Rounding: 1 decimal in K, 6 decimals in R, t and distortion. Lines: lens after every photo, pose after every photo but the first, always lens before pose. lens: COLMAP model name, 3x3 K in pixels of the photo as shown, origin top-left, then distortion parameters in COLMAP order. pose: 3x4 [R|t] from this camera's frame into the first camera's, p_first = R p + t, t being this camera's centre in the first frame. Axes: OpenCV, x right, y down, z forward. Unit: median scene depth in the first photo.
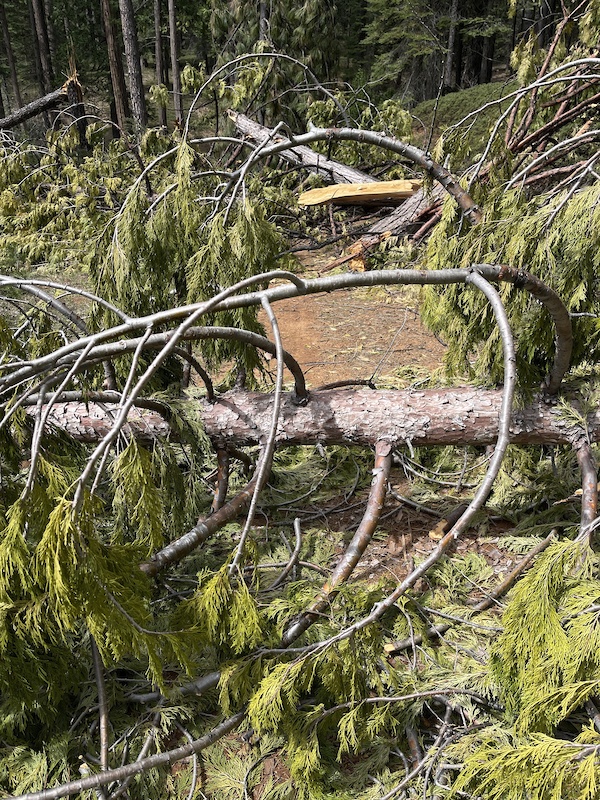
lens RADIAL K [[563.6, 0, 305.3], [0, 563.6, 403.2], [0, 0, 1]] dist [0.000774, -0.009976]
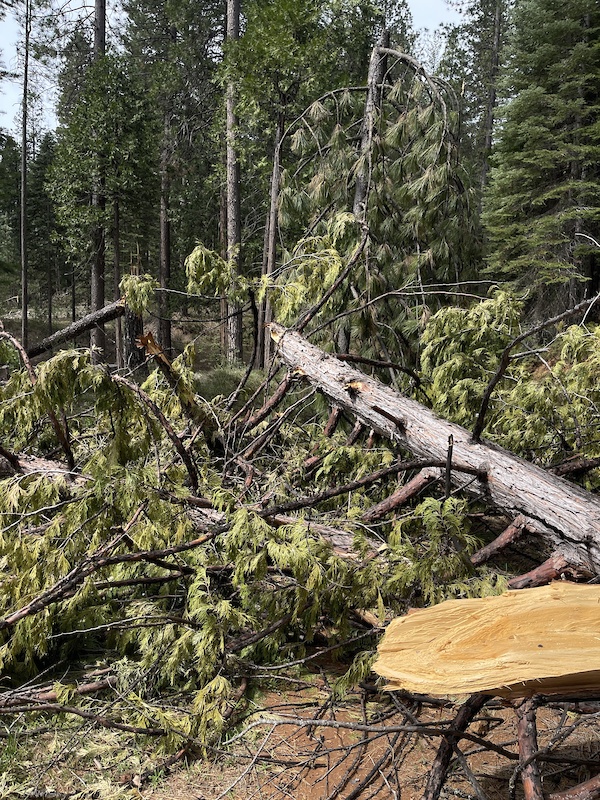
lens RADIAL K [[563.6, 0, 297.4], [0, 563.6, 400.9], [0, 0, 1]] dist [0.000774, -0.009976]
pose [[0.979069, 0.057540, -0.195228, -0.003364], [-0.123280, 0.930881, -0.343892, -0.248770], [0.161946, 0.360762, 0.918490, 0.493877]]
